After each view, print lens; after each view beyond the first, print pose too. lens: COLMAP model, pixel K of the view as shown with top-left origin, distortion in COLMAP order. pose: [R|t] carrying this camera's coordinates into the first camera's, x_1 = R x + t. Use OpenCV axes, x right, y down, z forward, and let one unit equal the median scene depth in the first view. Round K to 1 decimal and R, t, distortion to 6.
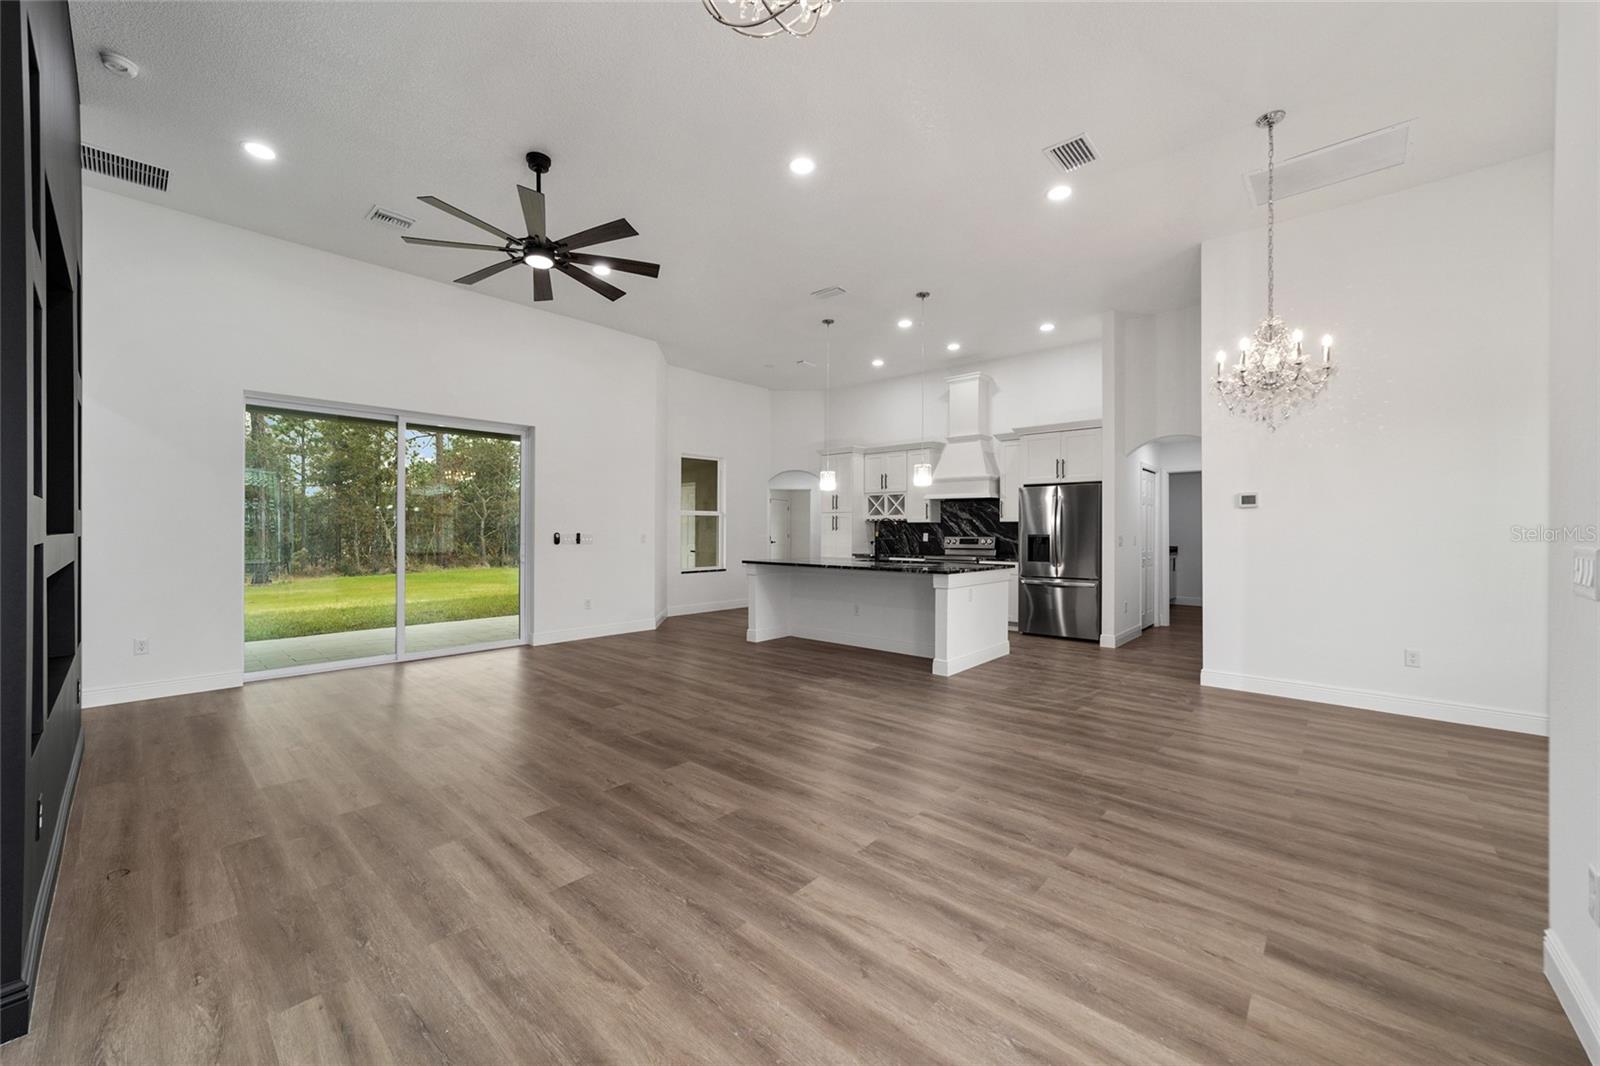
lens RADIAL K [[616.4, 0, 791.8], [0, 616.4, 529.6], [0, 0, 1]] dist [-0.016452, 0.008357]
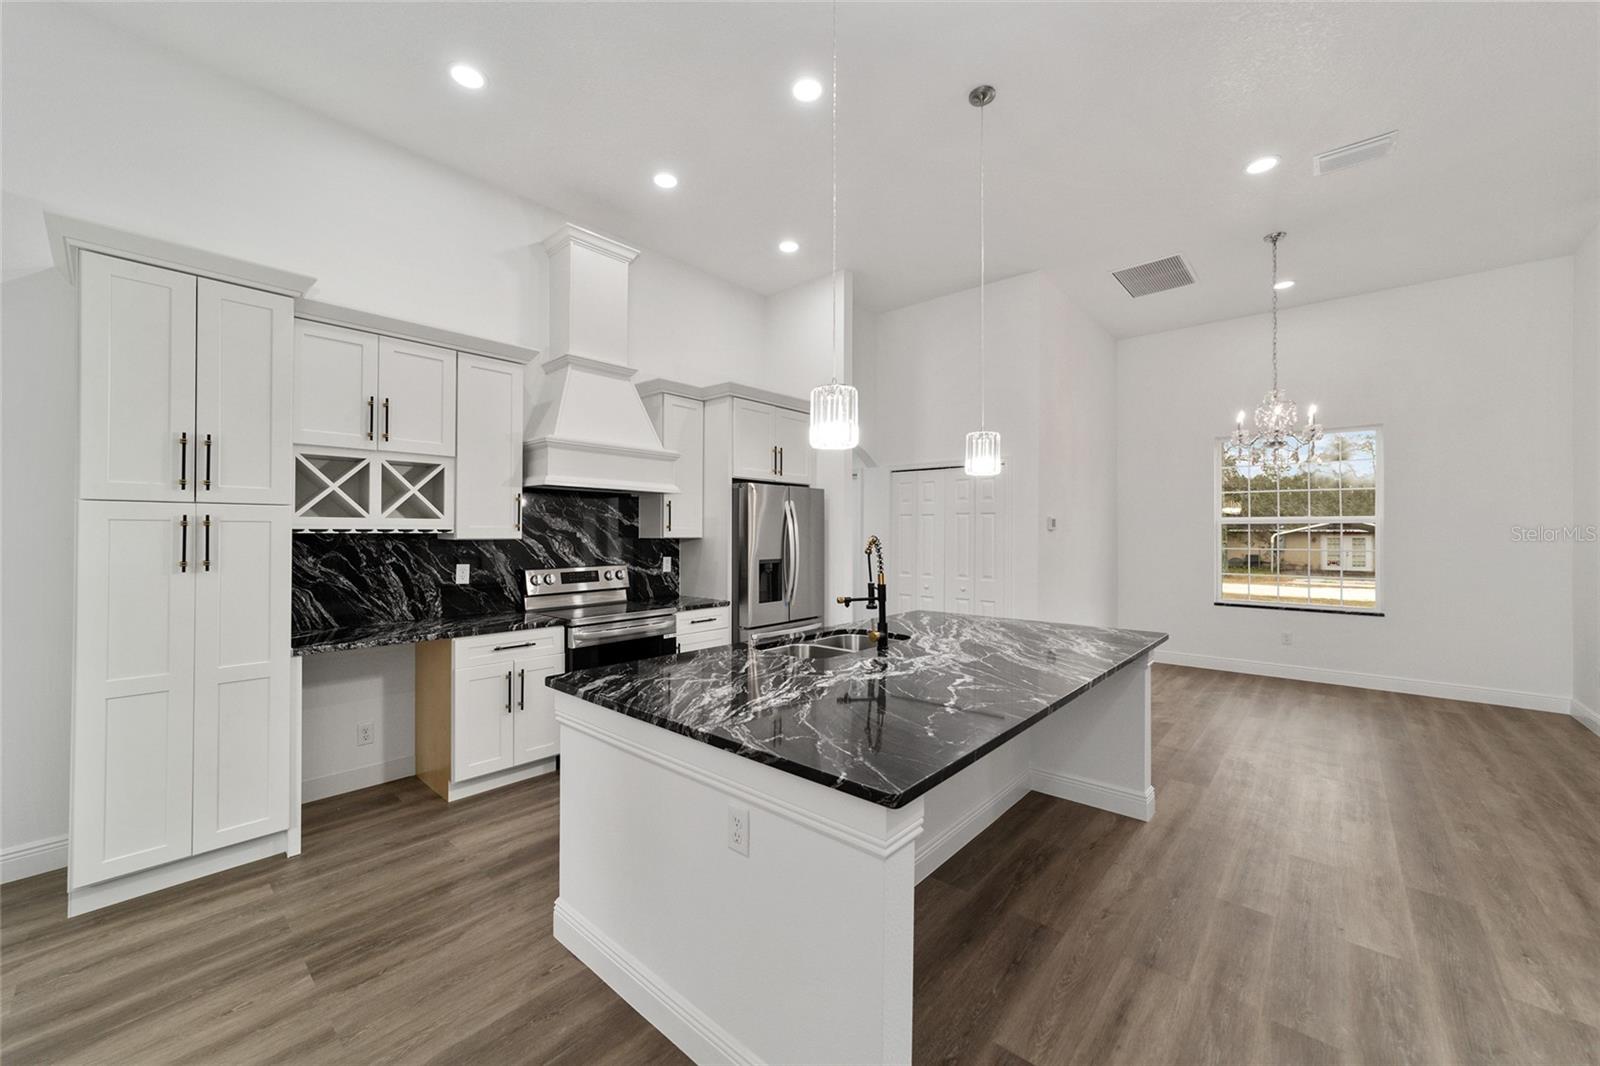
lens RADIAL K [[616.4, 0, 791.5], [0, 616.4, 527.3], [0, 0, 1]] dist [-0.016452, 0.008357]
pose [[-0.006360, 0.005659, 0.999964, -0.251072], [-0.003160, 0.999979, -0.005680, -0.022406], [-0.999975, -0.003196, -0.006342, 1.025181]]
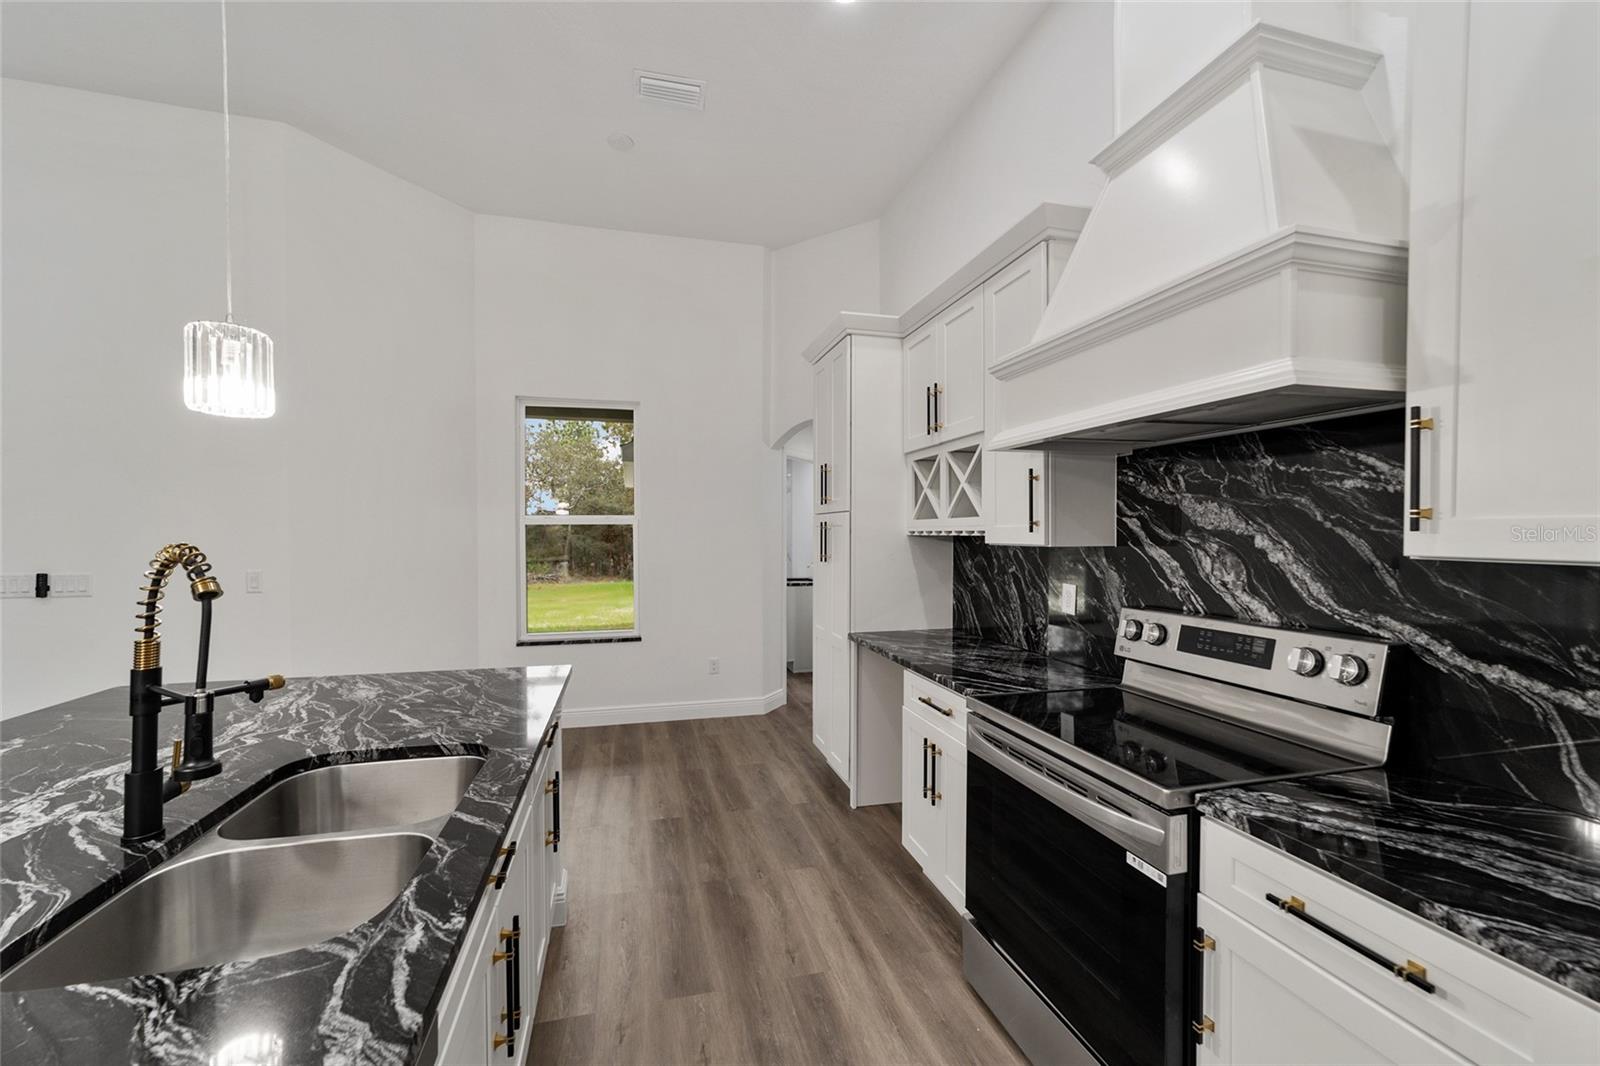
lens RADIAL K [[616.4, 0, 788.9], [0, 616.4, 542.7], [0, 0, 1]] dist [-0.016452, 0.008357]
pose [[0.835846, 0.006761, -0.548922, 0.342272], [0.002481, 0.999867, 0.016093, -0.021729], [0.548958, -0.014814, 0.835718, 0.930257]]
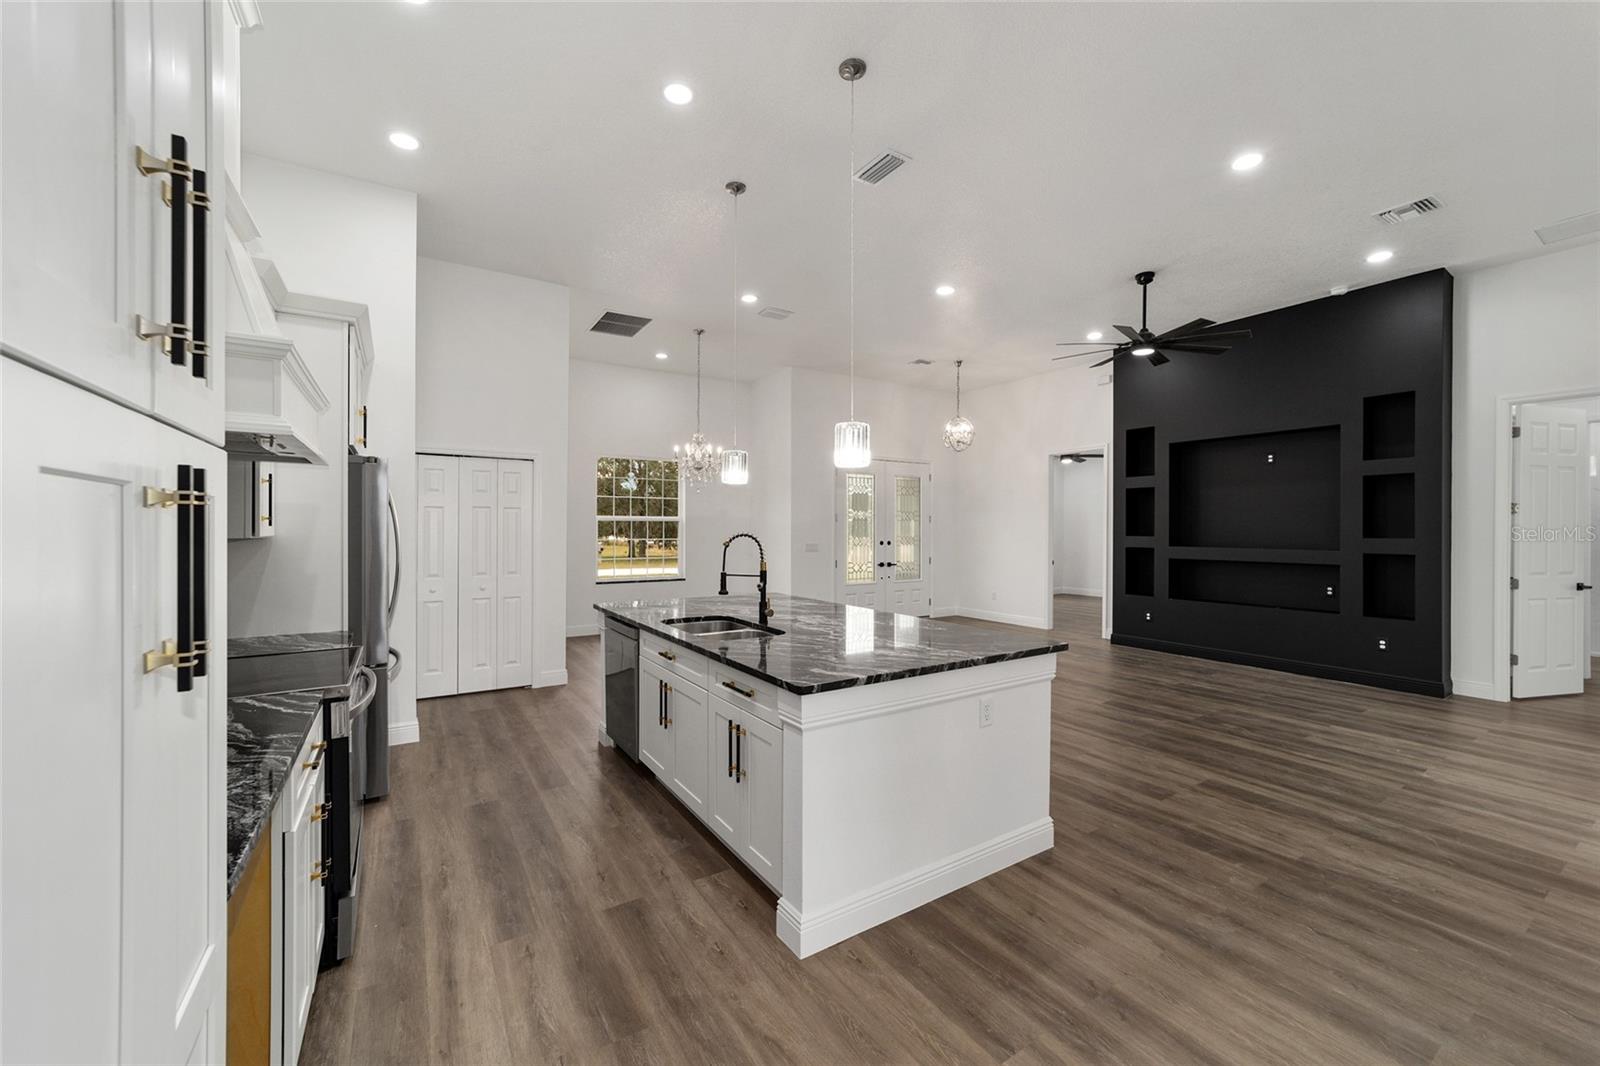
lens RADIAL K [[616.4, 0, 785.0], [0, 616.4, 533.3], [0, 0, 1]] dist [-0.016452, 0.008357]
pose [[-0.962280, -0.008560, 0.271925, -0.012561], [-0.006777, 0.999949, 0.007496, -0.021814], [-0.271975, 0.005370, -0.962289, 1.420332]]
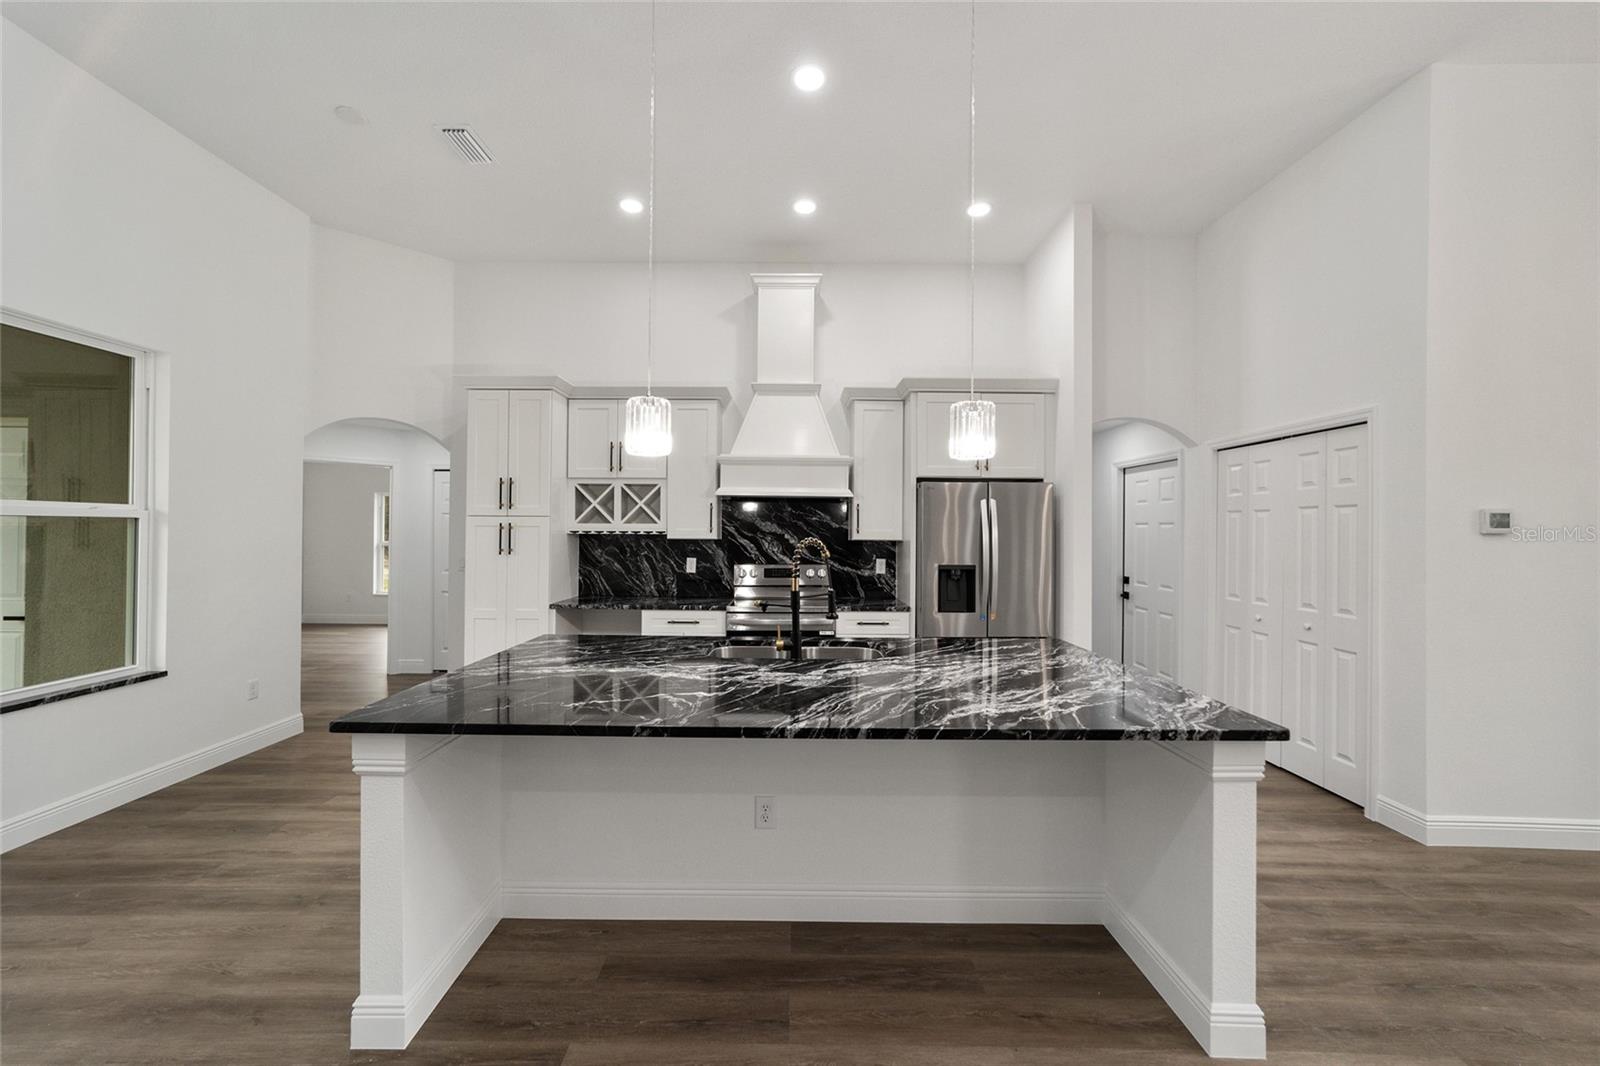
lens RADIAL K [[616.4, 0, 789.6], [0, 616.4, 528.7], [0, 0, 1]] dist [-0.016452, 0.008357]
pose [[0.743179, 0.007193, 0.669054, -0.106761], [-0.006170, 0.999973, -0.003897, -0.023851], [-0.669065, -0.001231, 0.743203, 0.704627]]
